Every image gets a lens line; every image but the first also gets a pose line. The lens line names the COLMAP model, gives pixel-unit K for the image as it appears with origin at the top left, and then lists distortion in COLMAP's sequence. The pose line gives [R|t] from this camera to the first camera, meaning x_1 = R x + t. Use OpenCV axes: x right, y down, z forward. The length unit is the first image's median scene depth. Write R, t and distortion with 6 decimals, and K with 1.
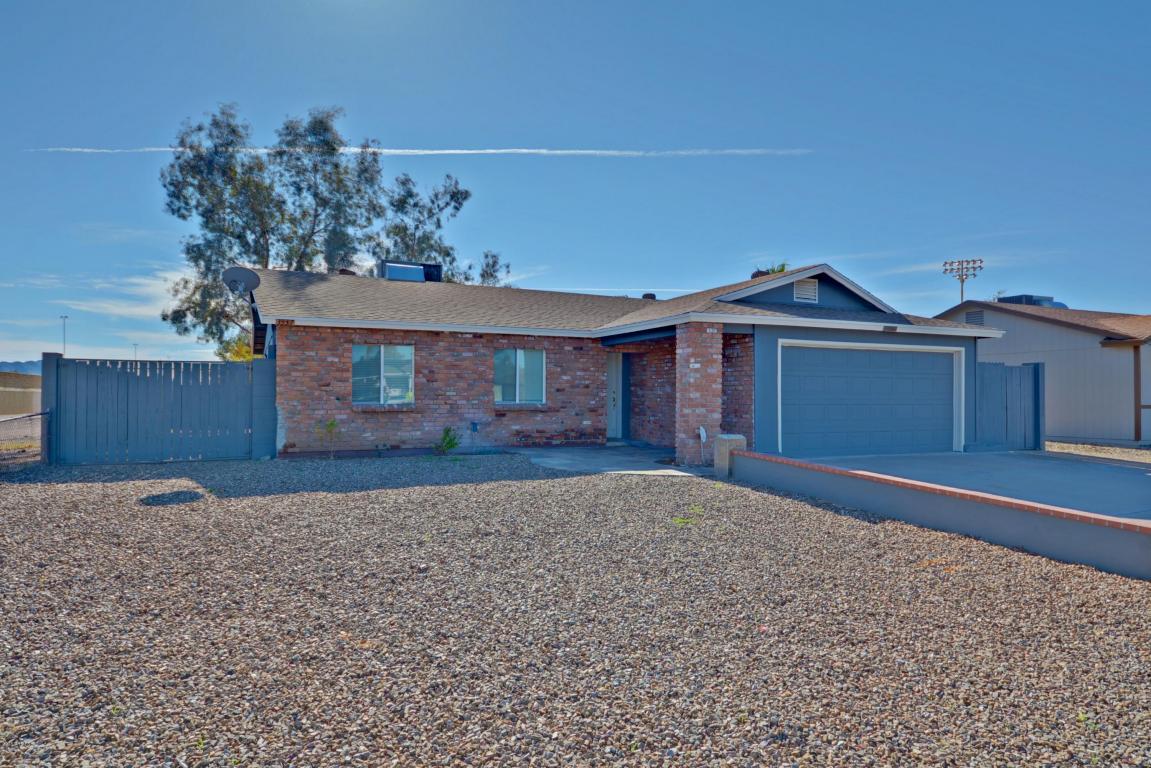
lens RADIAL K [[576.4, 0, 523.2], [0, 576.4, 382.3], [0, 0, 1]] dist [0.013746, -0.000246]
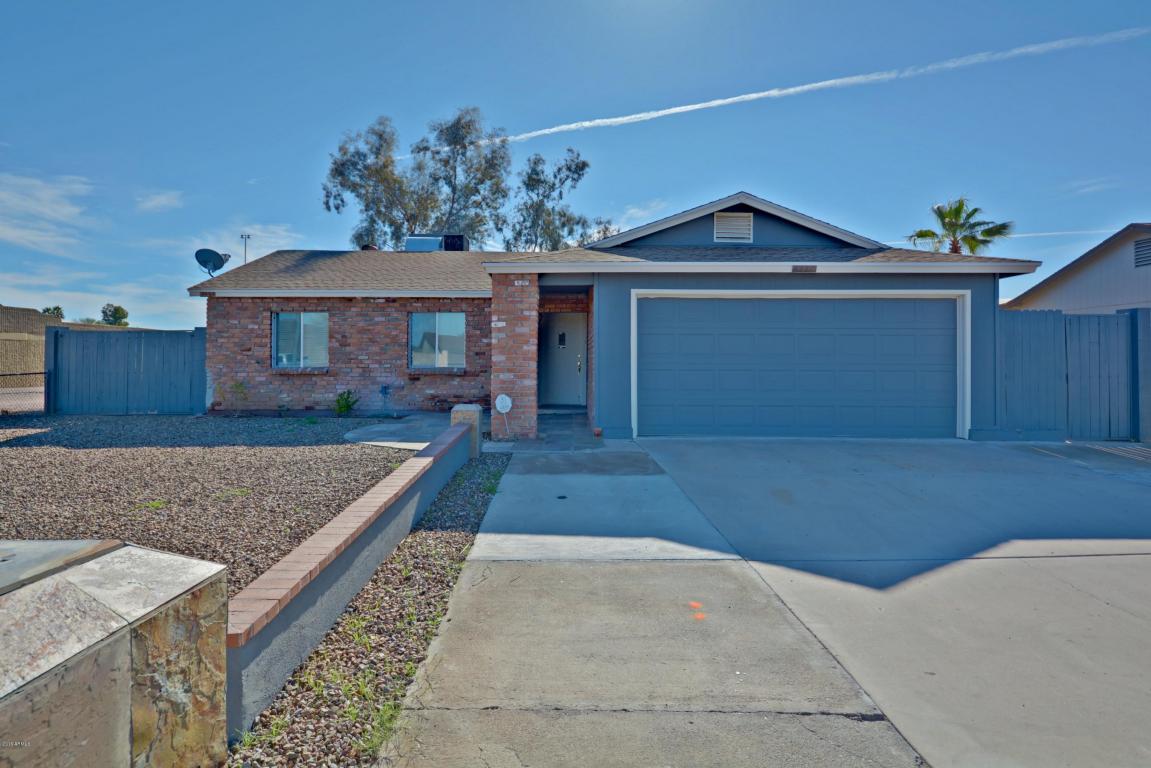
lens RADIAL K [[539.2, 0, 566.8], [0, 539.2, 346.1], [0, 0, 1]] dist [0.030242, -0.023100]
pose [[0.936137, -0.009690, -0.351502, 0.558892], [0.008336, 0.999951, -0.005365, 0.007652], [0.351536, 0.002093, 0.936172, 0.227218]]
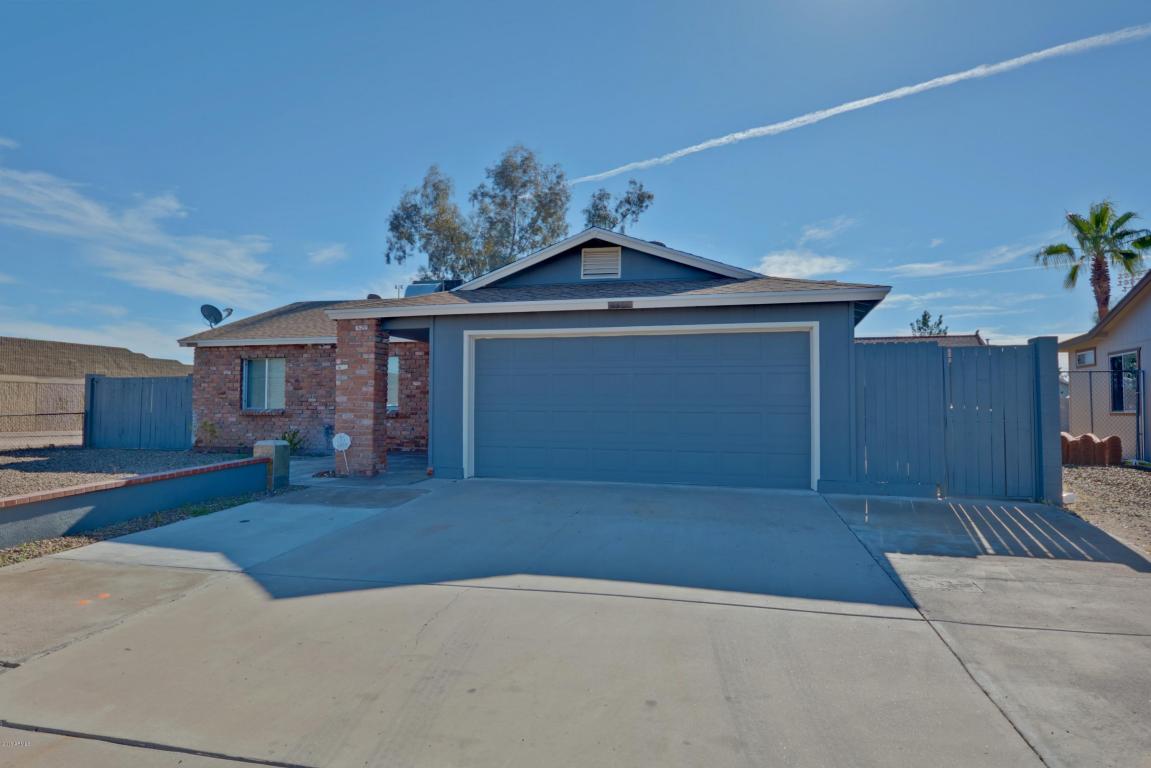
lens RADIAL K [[584.0, 0, 578.7], [0, 584.0, 377.3], [0, 0, 1]] dist [0.033176, -0.031514]
pose [[0.828664, -0.026875, -0.559100, 0.935101], [0.010538, 0.999419, -0.032421, 0.018154], [0.559647, 0.020974, 0.828466, 0.357984]]
